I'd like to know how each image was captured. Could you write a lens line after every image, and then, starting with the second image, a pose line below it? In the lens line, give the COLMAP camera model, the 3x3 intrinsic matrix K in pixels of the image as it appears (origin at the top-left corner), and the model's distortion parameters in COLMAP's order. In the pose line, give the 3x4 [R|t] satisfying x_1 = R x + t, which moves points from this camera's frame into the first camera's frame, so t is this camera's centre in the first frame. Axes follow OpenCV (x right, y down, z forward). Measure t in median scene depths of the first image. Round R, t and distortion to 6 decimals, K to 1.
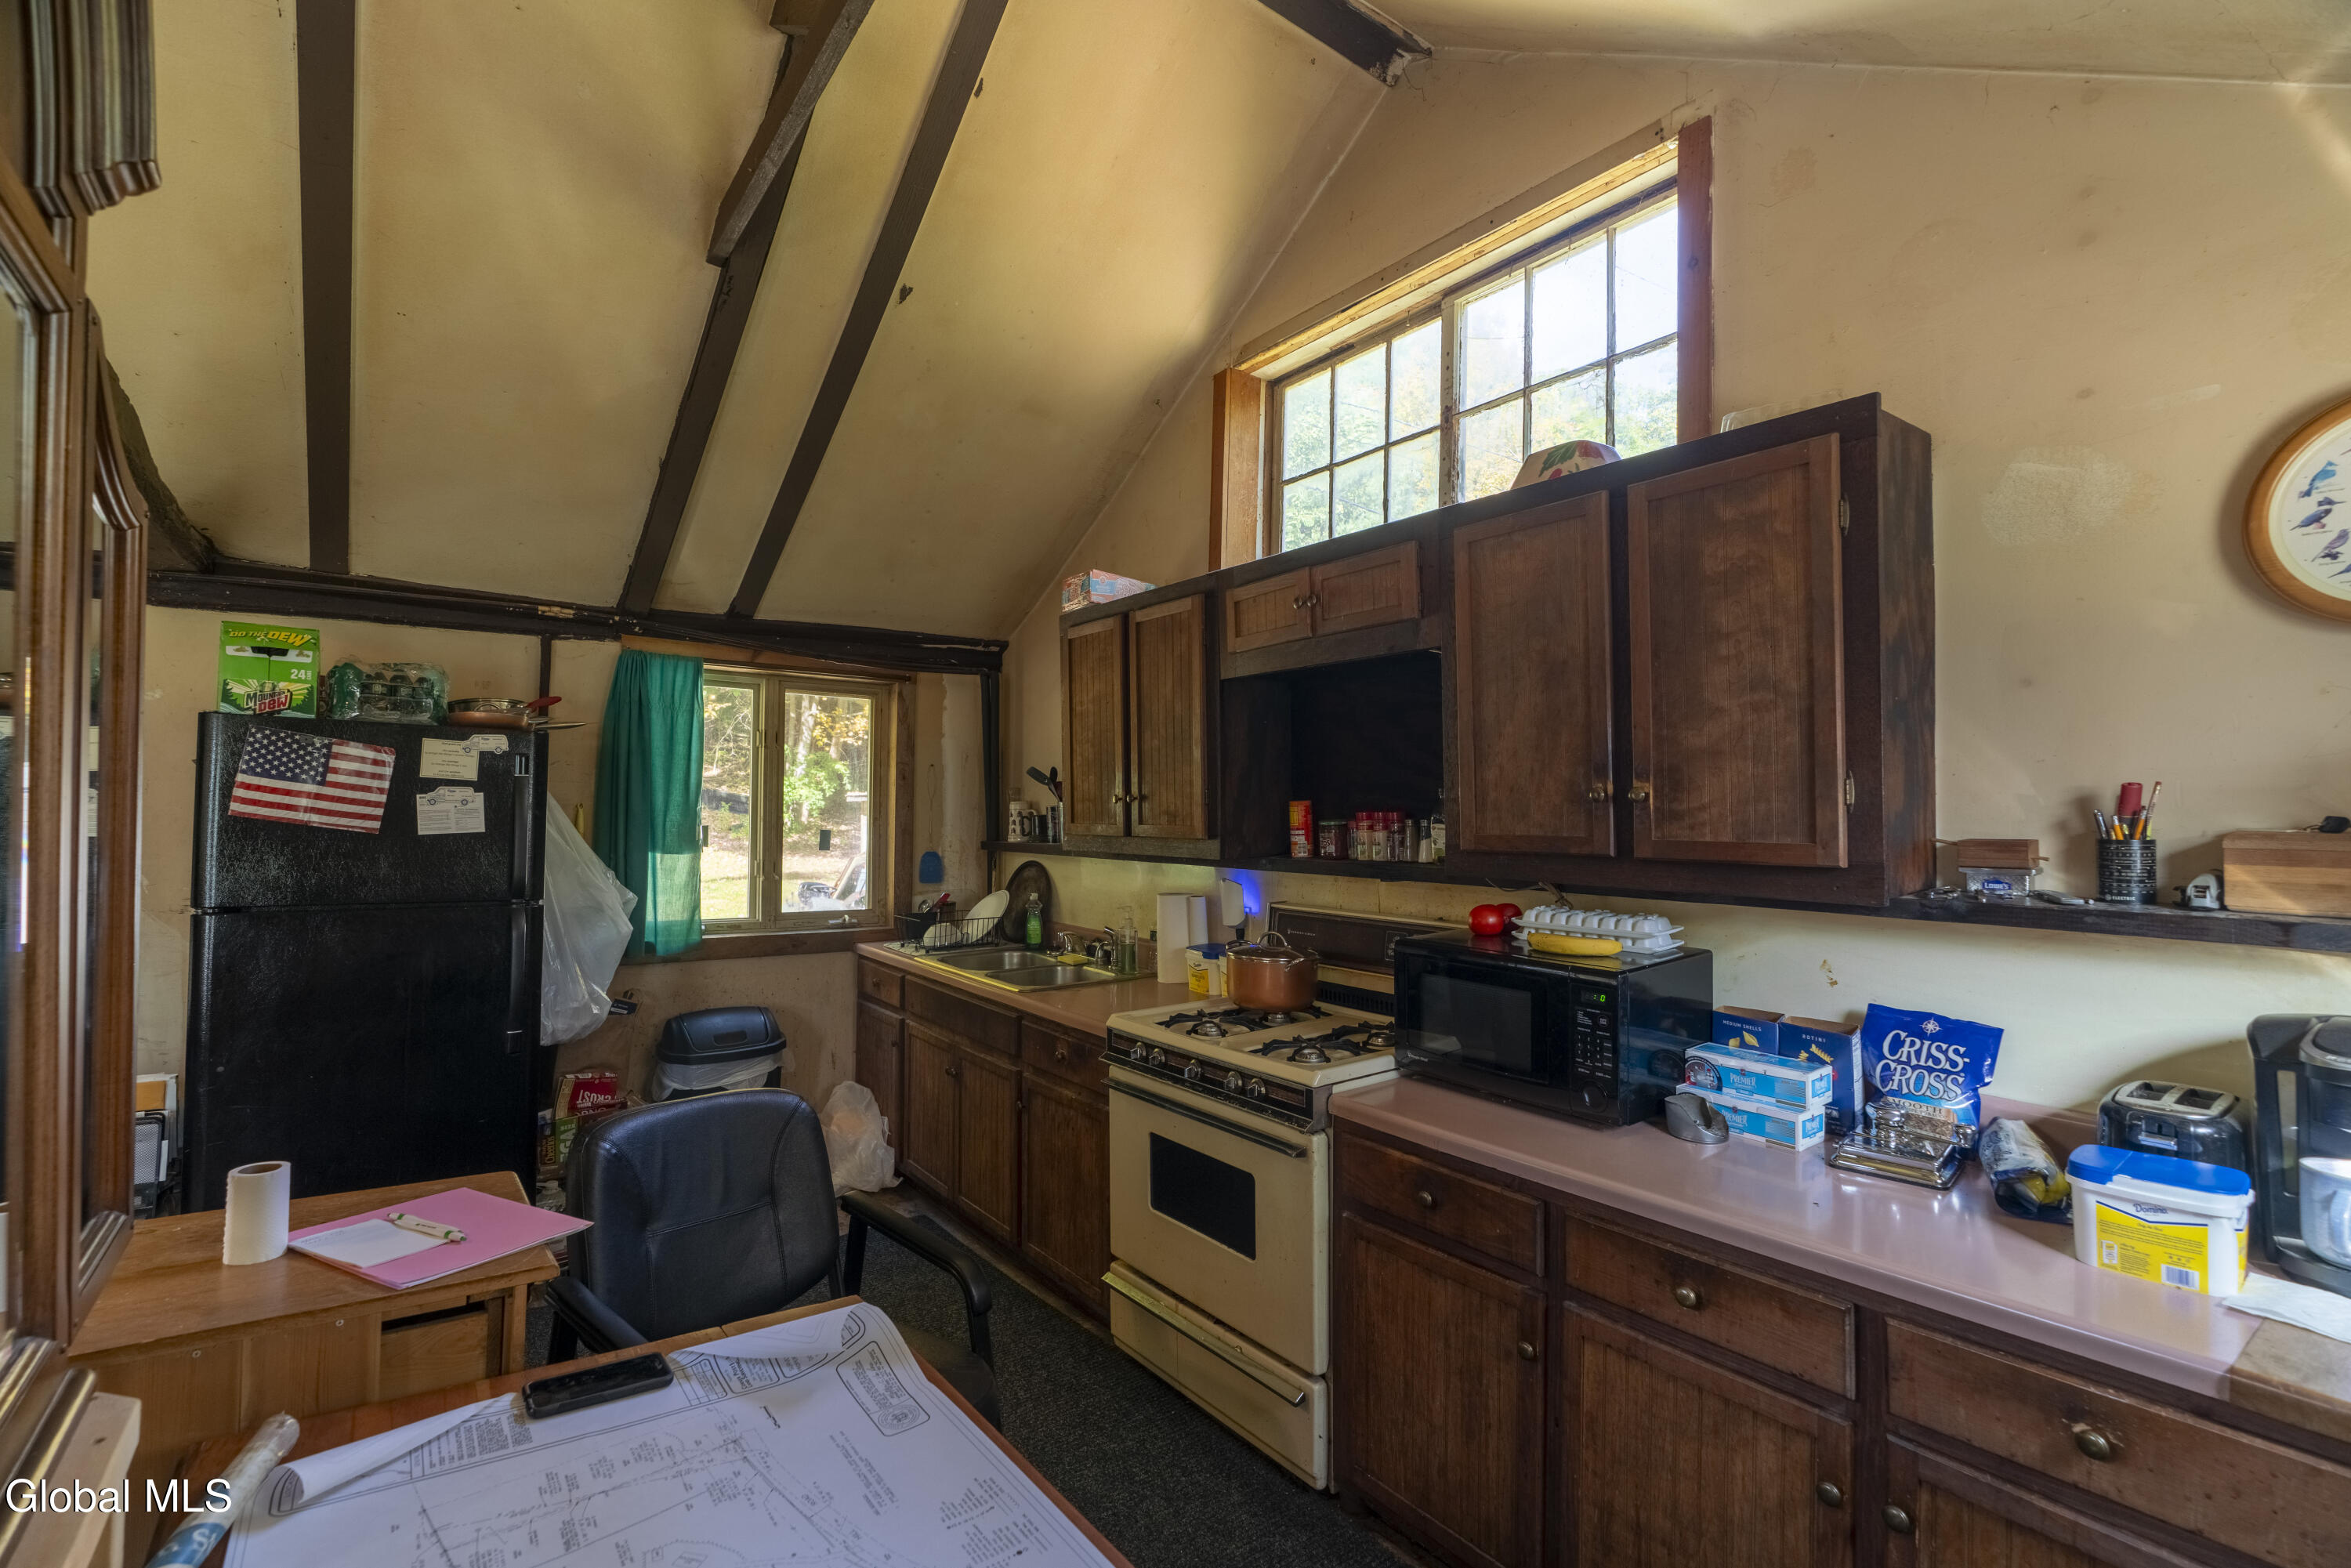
lens RADIAL K [[1057.5, 0, 1173.9], [0, 1057.5, 795.6], [0, 0, 1]] dist [-0.010590, 0.002505]
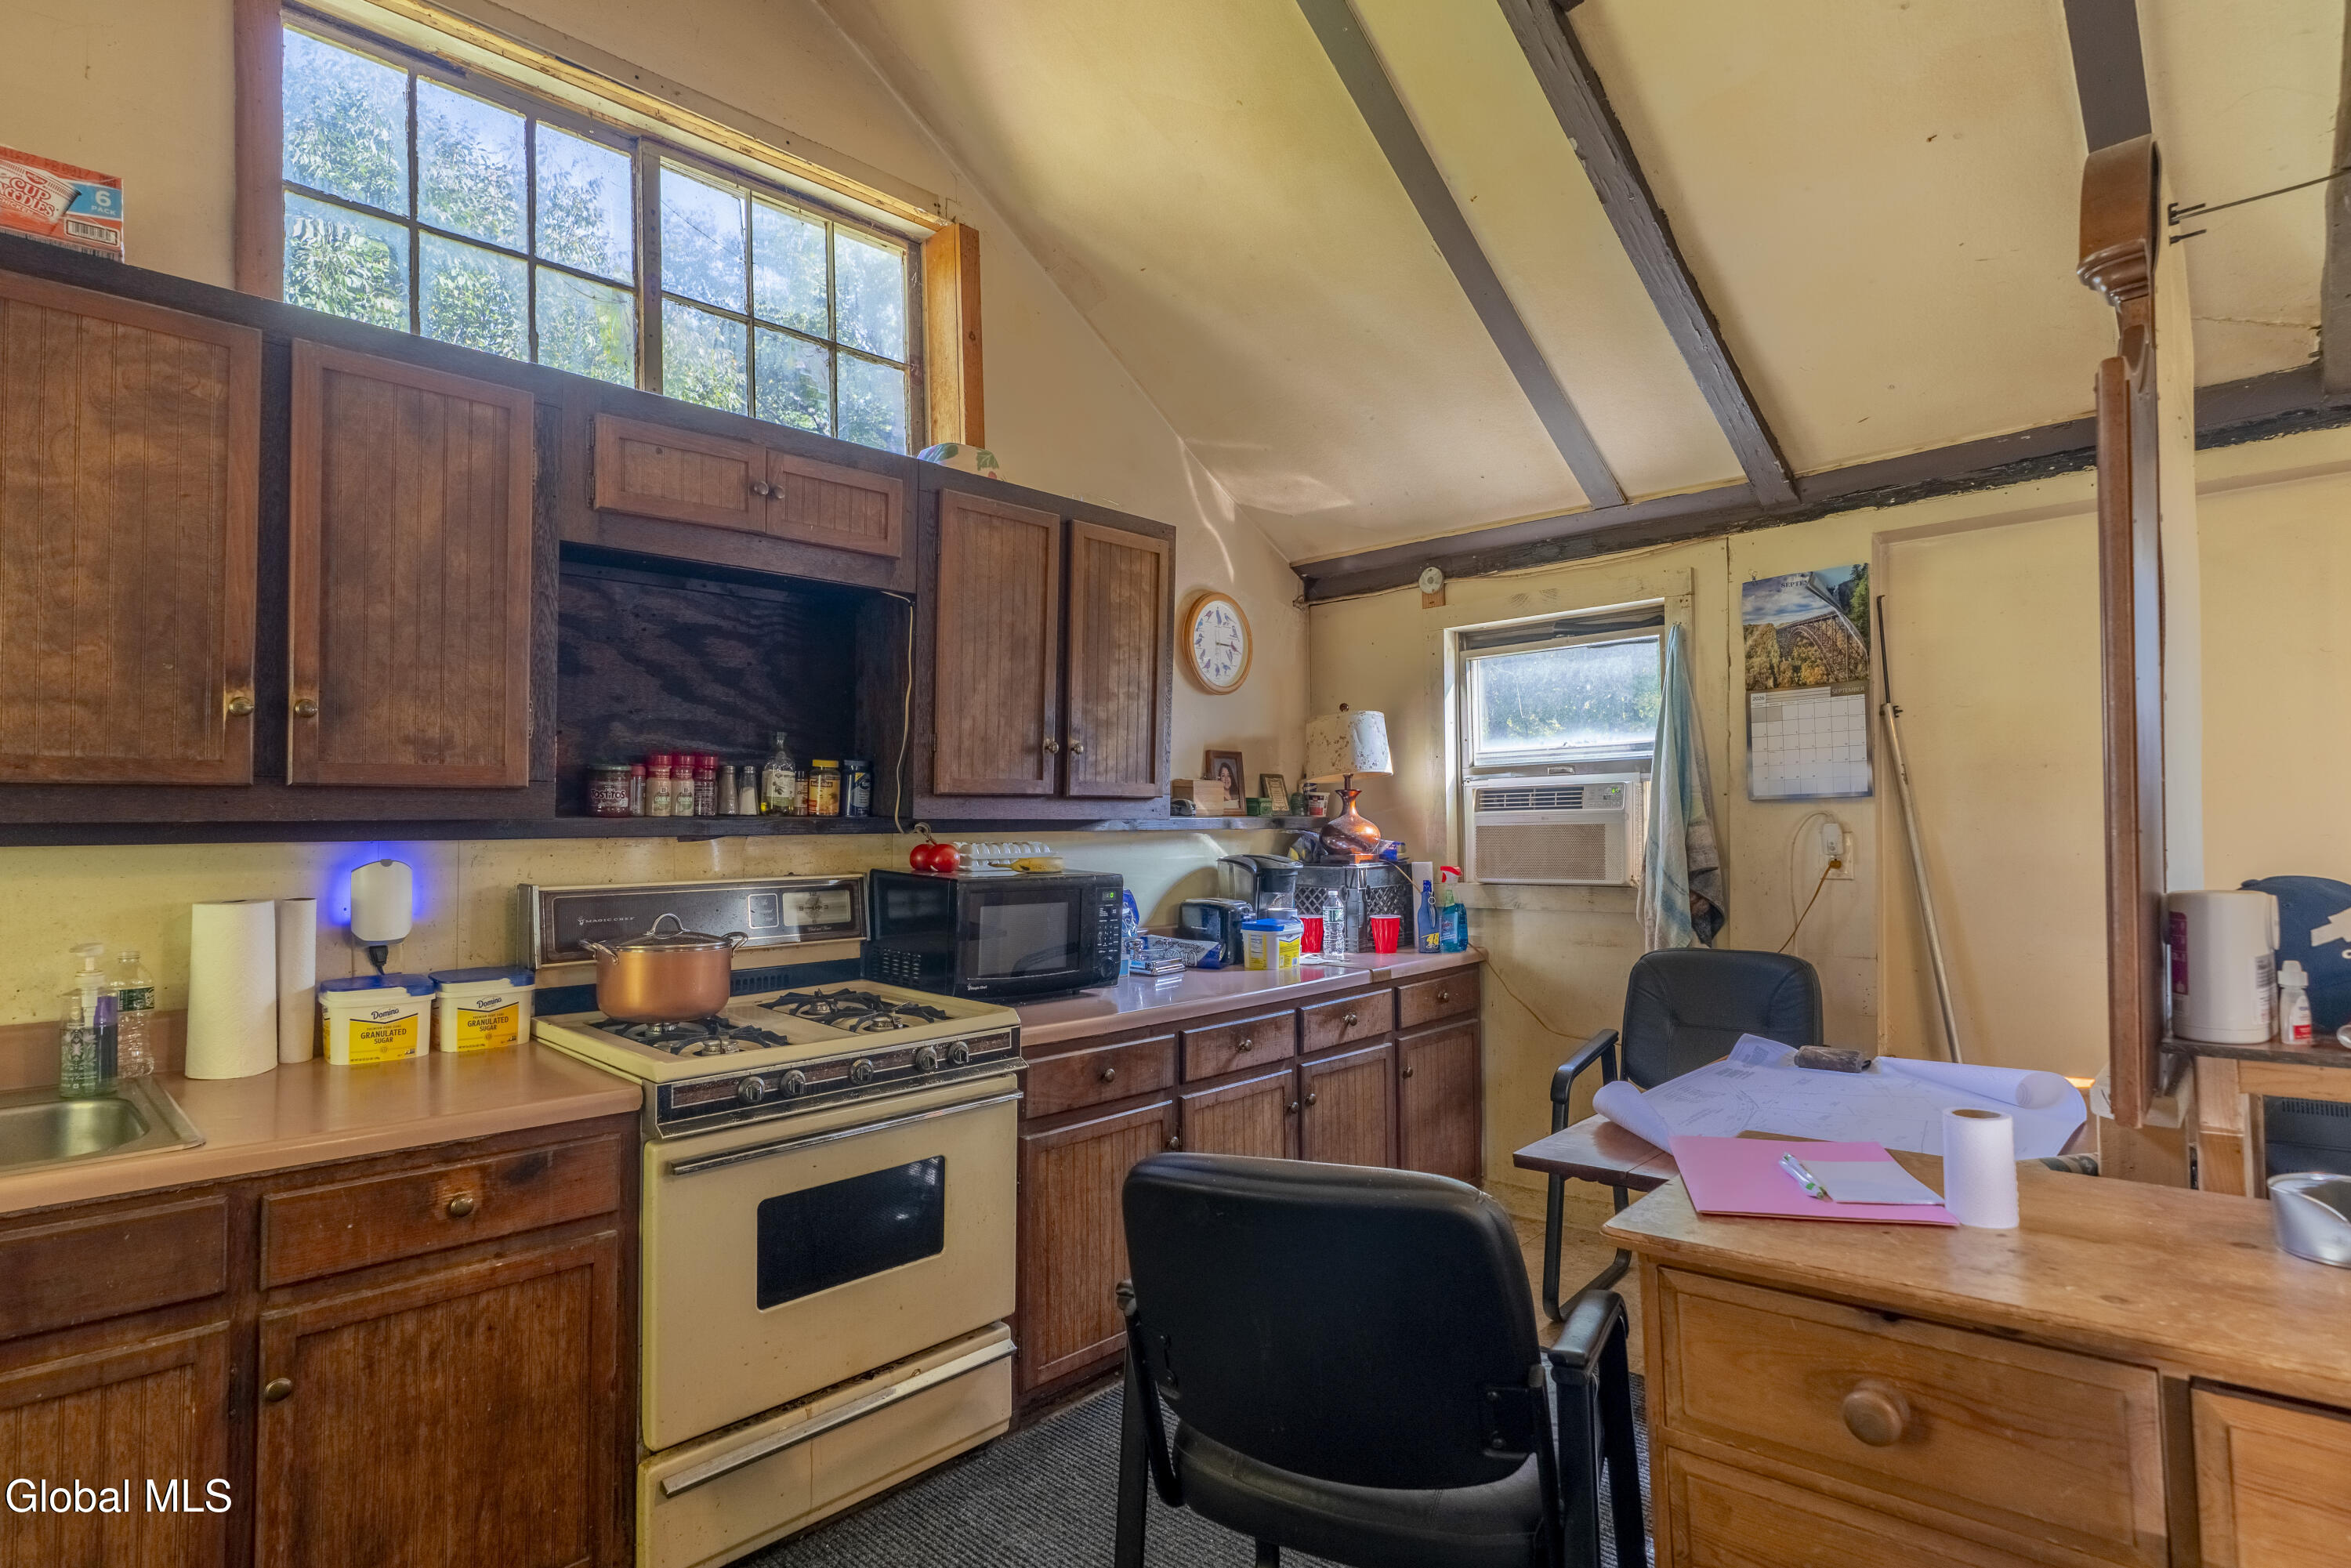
lens RADIAL K [[1210.1, 0, 1125.7], [0, 1210.1, 792.5], [0, 0, 1]] dist [-0.012646, 0.004974]
pose [[-0.144376, 0.016802, 0.989380, -0.863789], [-0.008663, 0.999796, -0.018243, 0.064711], [-0.989485, -0.011204, -0.144201, 0.899781]]
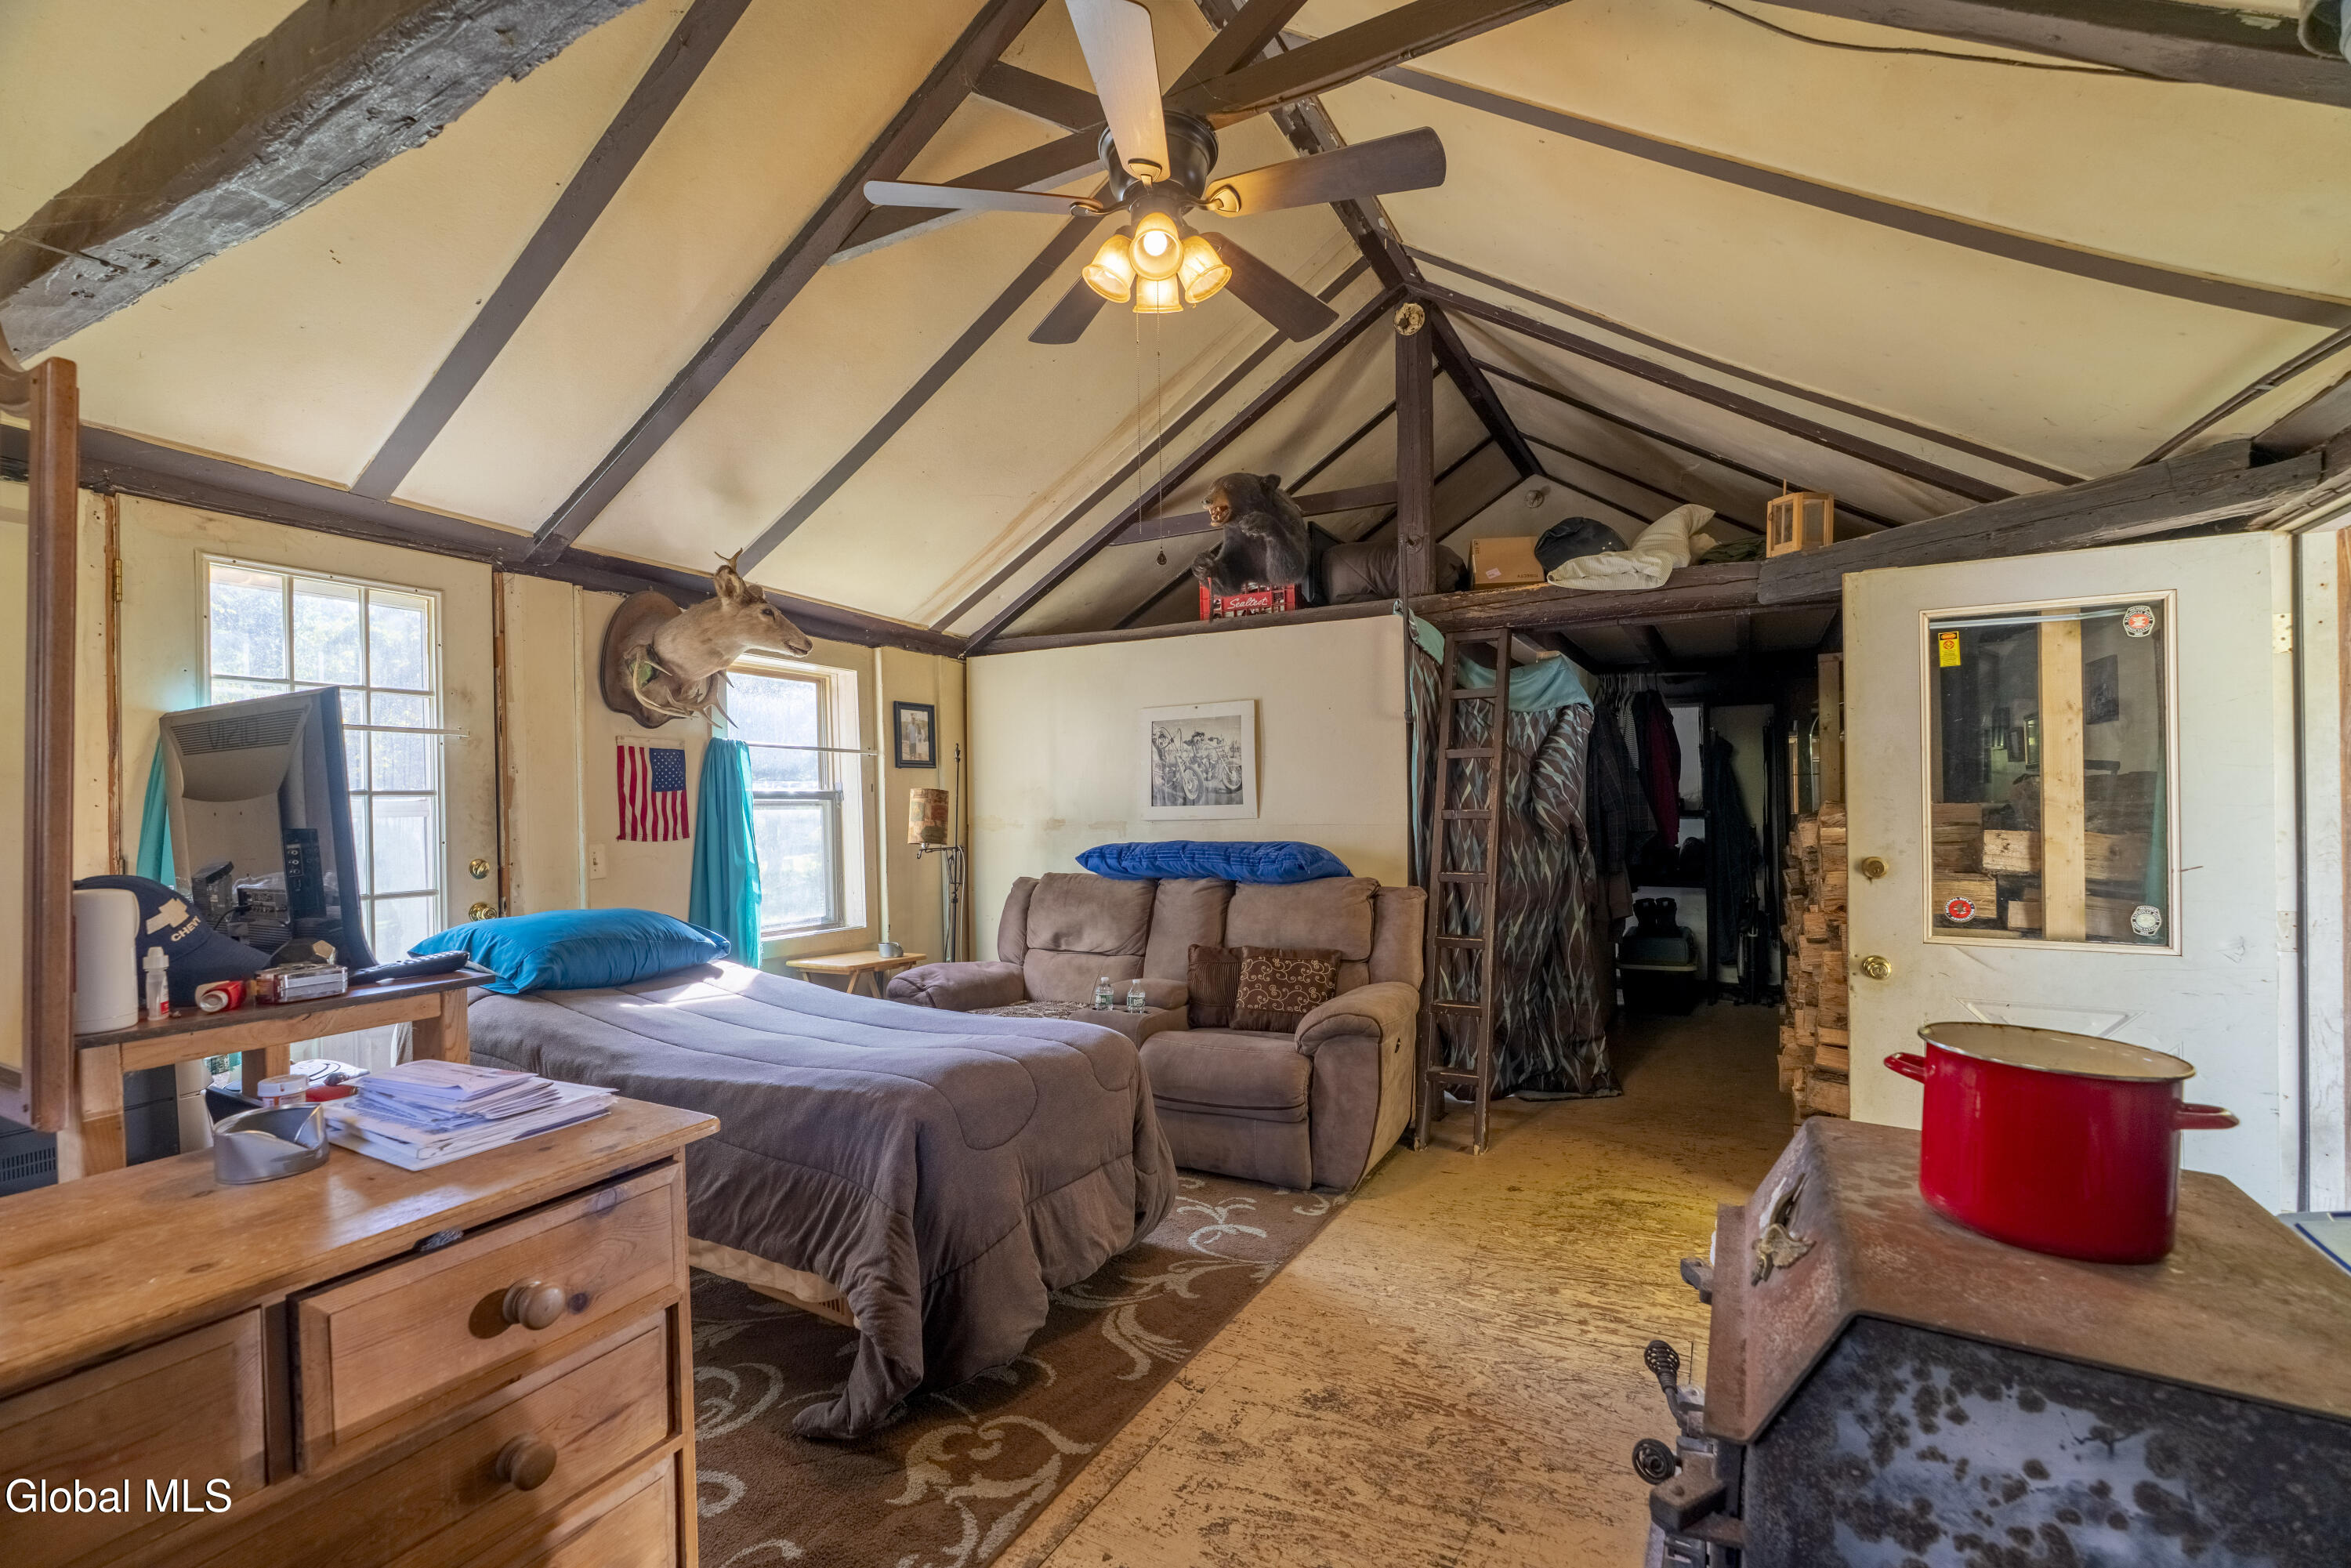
lens RADIAL K [[1057.5, 0, 1161.3], [0, 1057.5, 796.5], [0, 0, 1]] dist [-0.010590, 0.002505]
pose [[-0.910852, -0.004403, -0.412710, -0.673151], [0.011280, 0.999304, -0.035555, 0.072314], [0.412580, -0.037040, -0.910168, 1.000126]]
